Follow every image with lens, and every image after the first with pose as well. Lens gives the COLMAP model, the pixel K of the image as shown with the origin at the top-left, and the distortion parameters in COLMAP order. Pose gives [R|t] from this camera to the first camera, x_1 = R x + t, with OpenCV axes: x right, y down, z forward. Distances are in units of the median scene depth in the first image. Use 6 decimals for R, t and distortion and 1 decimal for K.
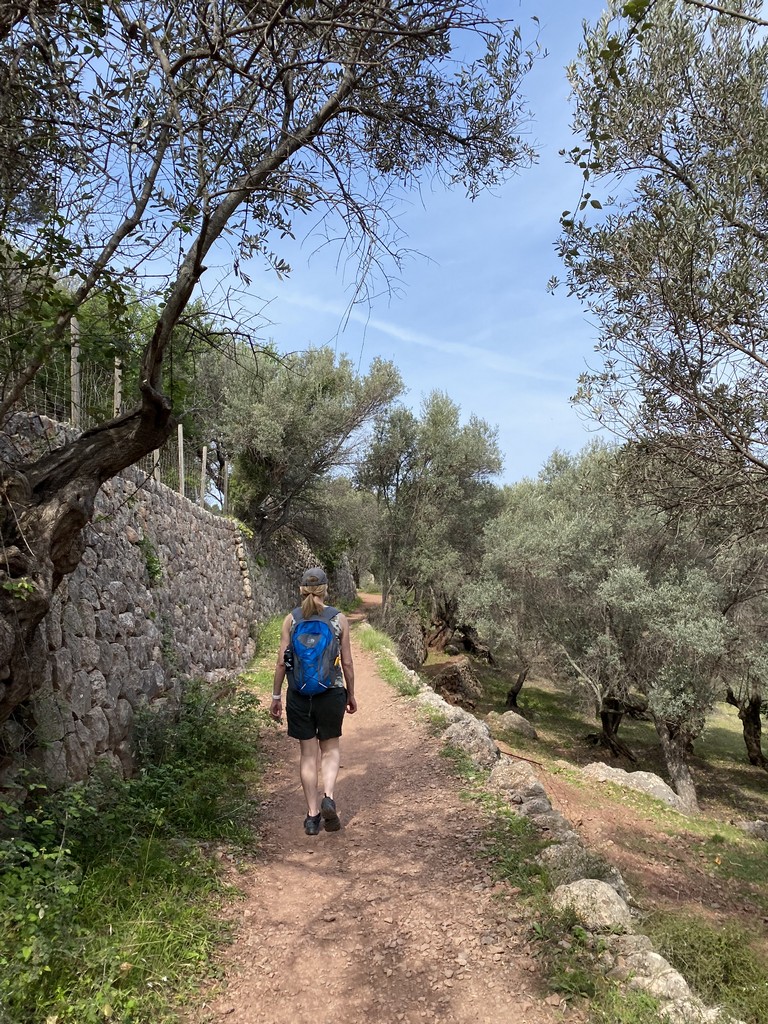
lens RADIAL K [[769.6, 0, 397.3], [0, 769.6, 487.4], [0, 0, 1]] dist [0.131051, -0.237807]
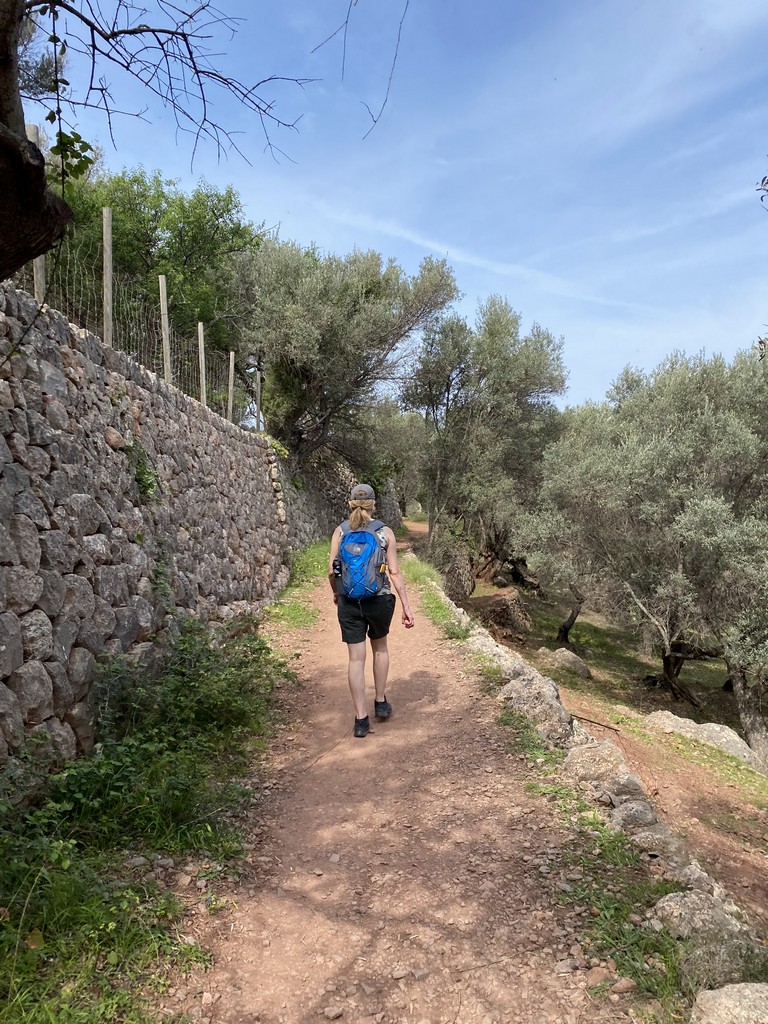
lens RADIAL K [[769.6, 0, 397.3], [0, 769.6, 487.4], [0, 0, 1]] dist [0.131051, -0.237807]
pose [[0.997838, 0.021755, -0.062024, -0.000910], [-0.016028, 0.995687, 0.091380, 0.016105], [0.063744, -0.090188, 0.993883, 0.106384]]
